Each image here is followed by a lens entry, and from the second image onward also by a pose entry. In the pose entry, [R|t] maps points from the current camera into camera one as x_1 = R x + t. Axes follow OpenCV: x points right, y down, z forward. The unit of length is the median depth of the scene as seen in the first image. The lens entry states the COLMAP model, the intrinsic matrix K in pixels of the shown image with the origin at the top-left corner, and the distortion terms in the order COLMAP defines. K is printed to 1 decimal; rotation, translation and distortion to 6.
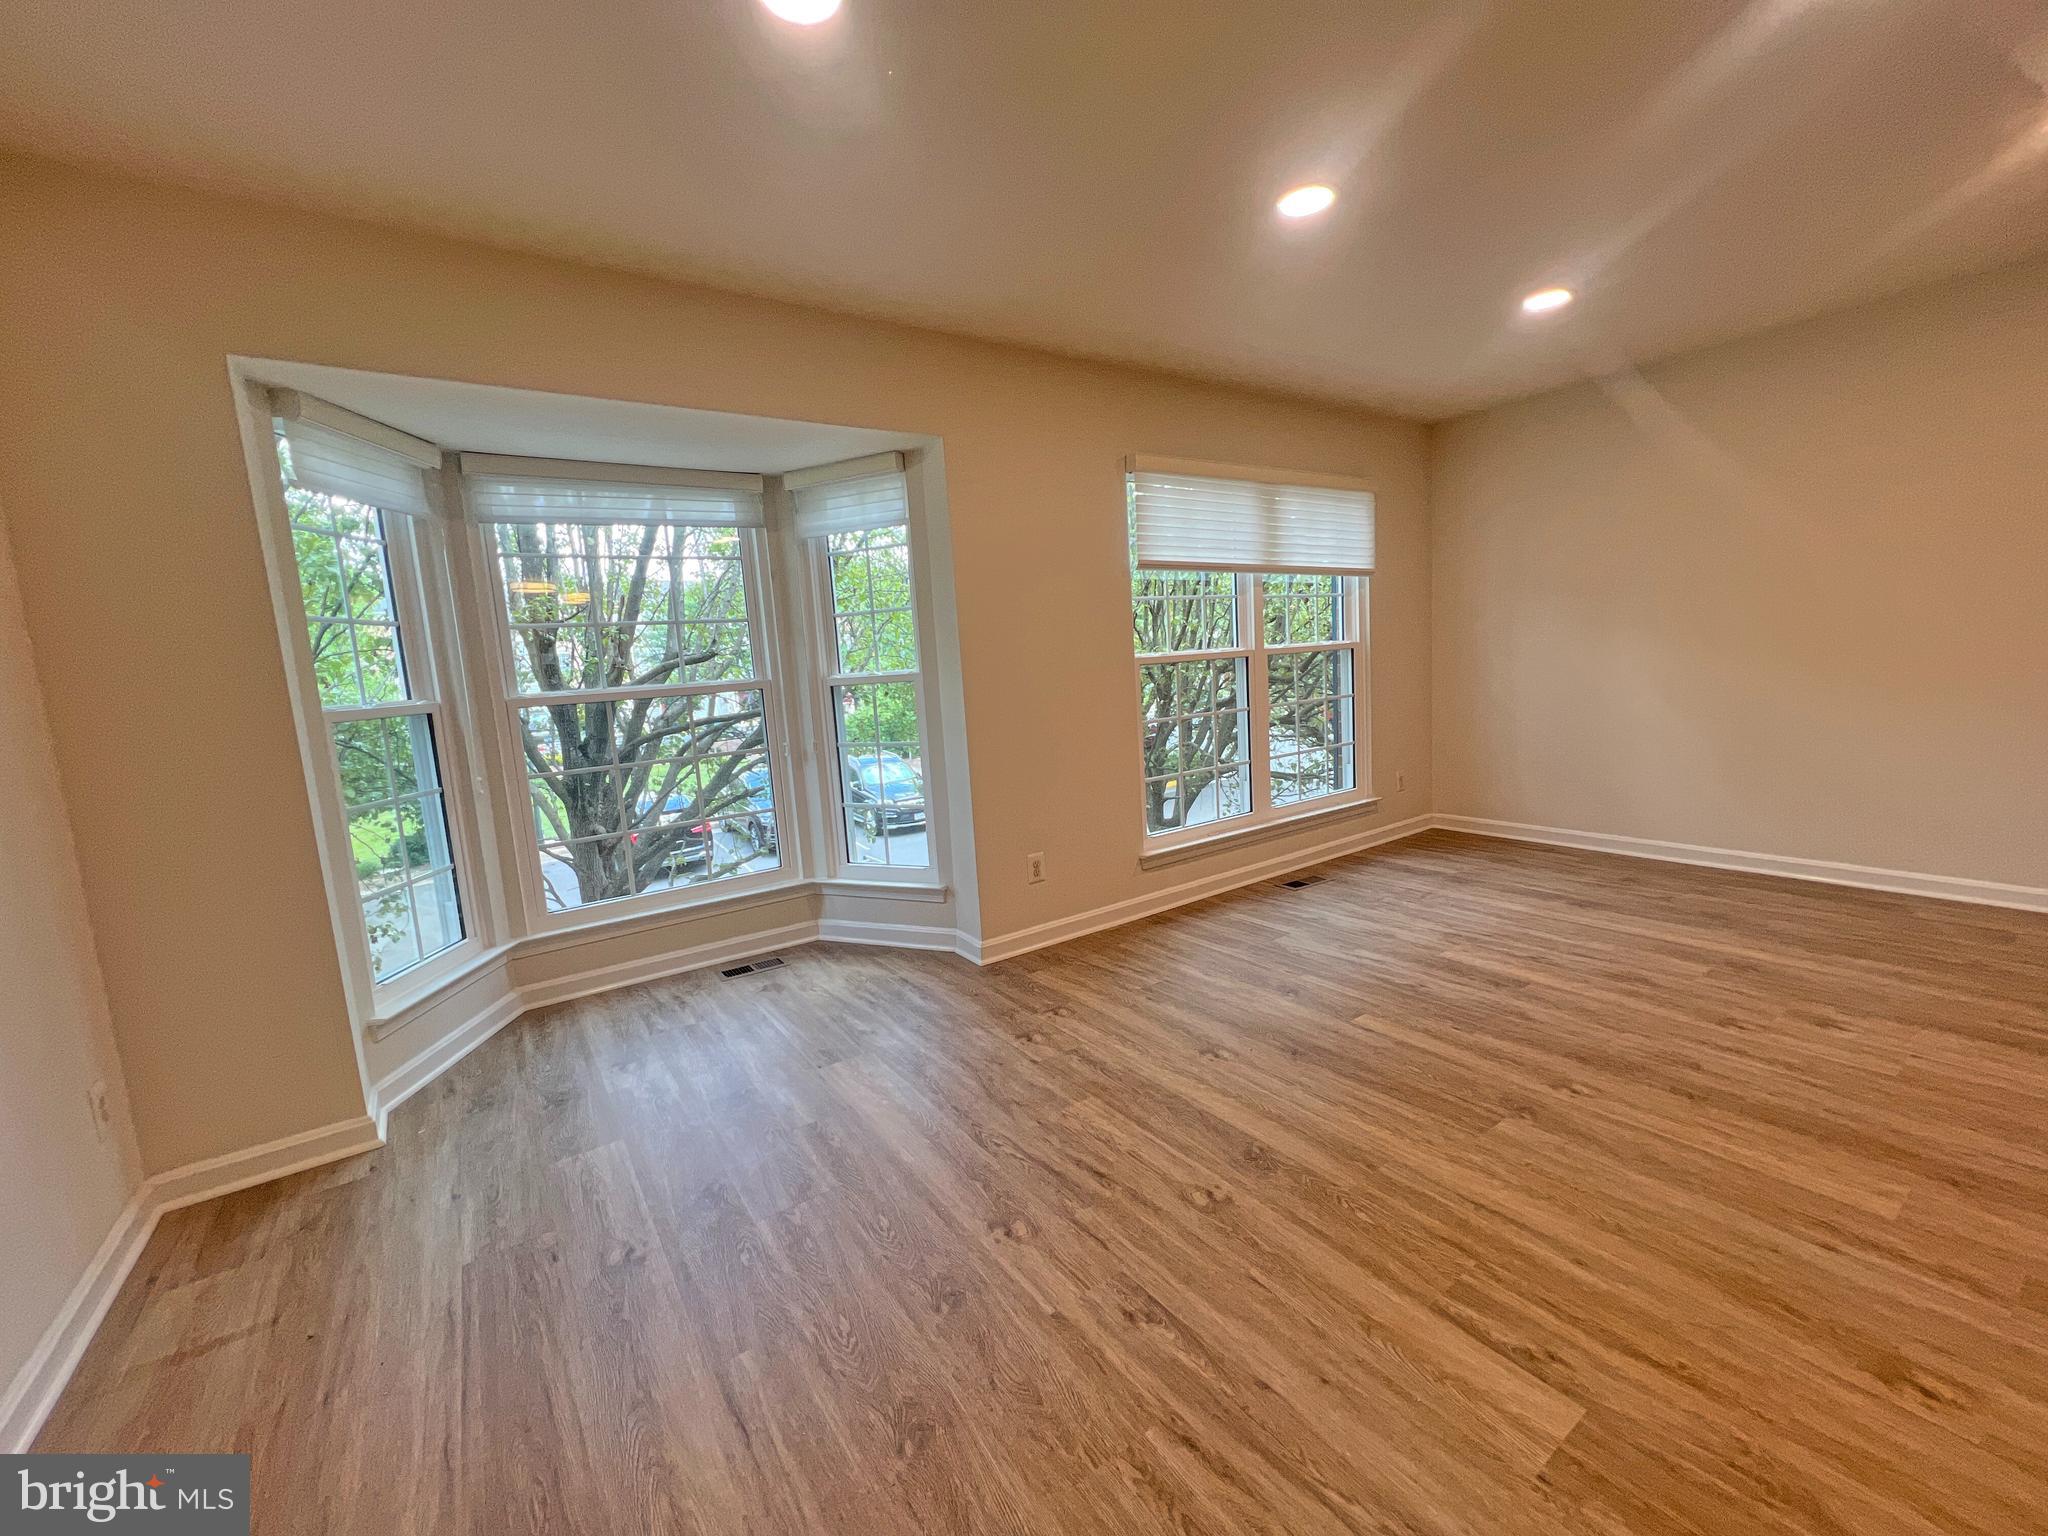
lens RADIAL K [[818.1, 0, 1023.6], [0, 818.1, 764.3], [0, 0, 1]] dist [-0.002023, 0.000267]
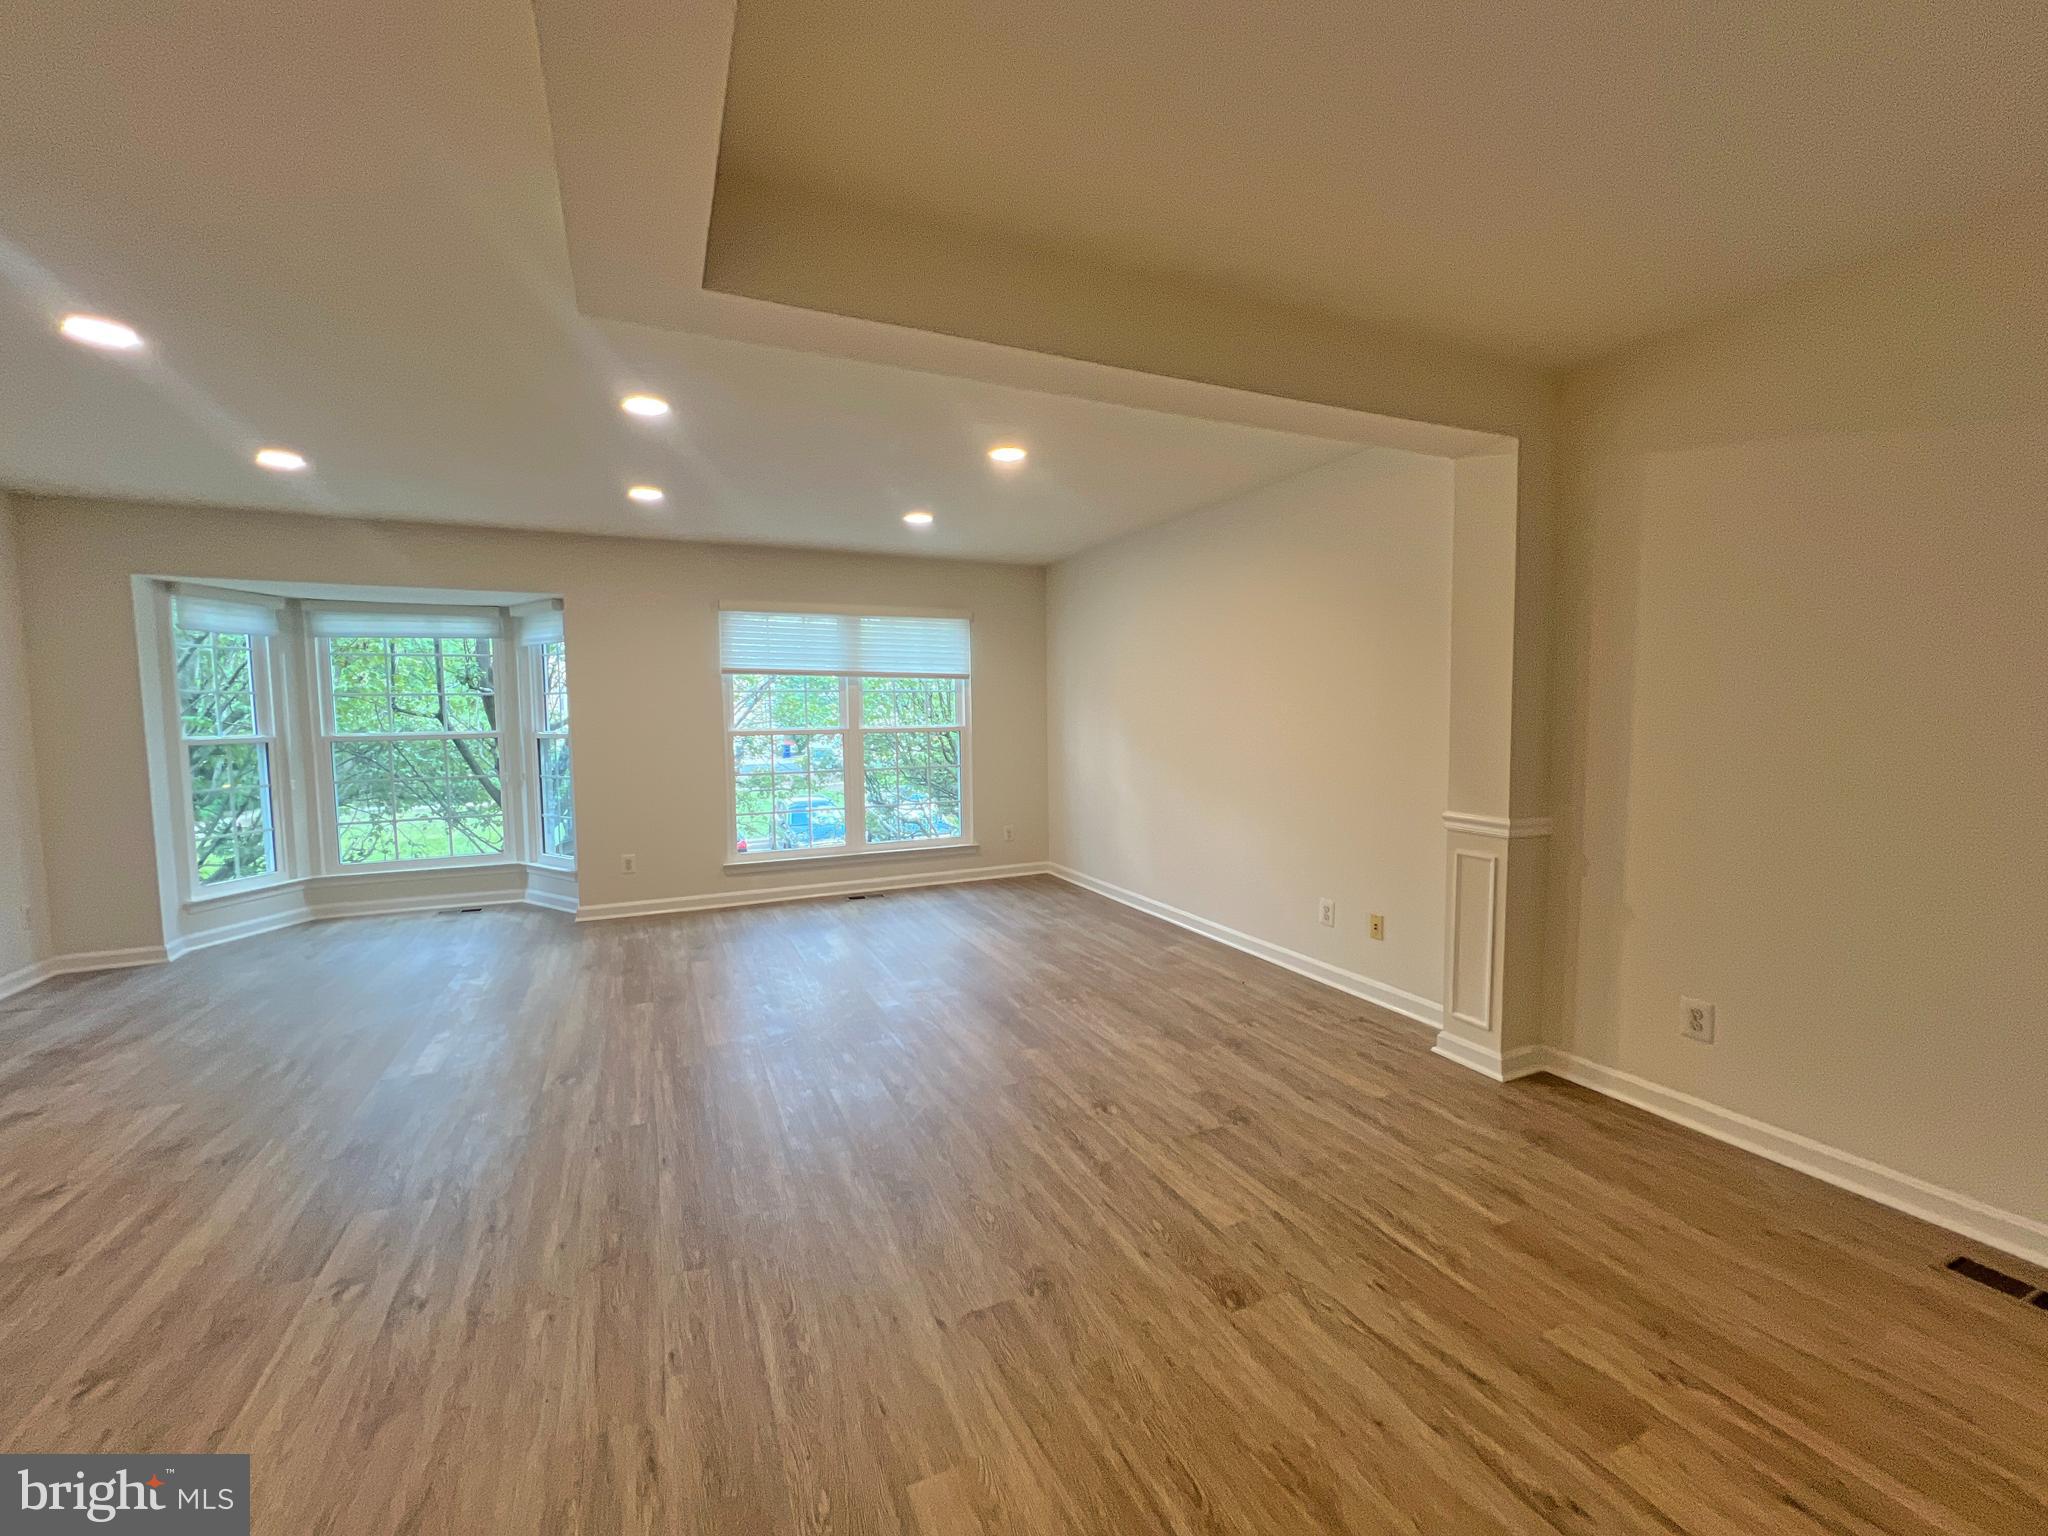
lens RADIAL K [[823.0, 0, 1024.7], [0, 823.0, 770.6], [0, 0, 1]] dist [0.000328, 0.000322]
pose [[0.983685, 0.063455, -0.168338, 1.429872], [-0.071458, 0.996563, -0.041909, -0.053698], [0.165100, 0.053255, 0.984838, -0.591551]]
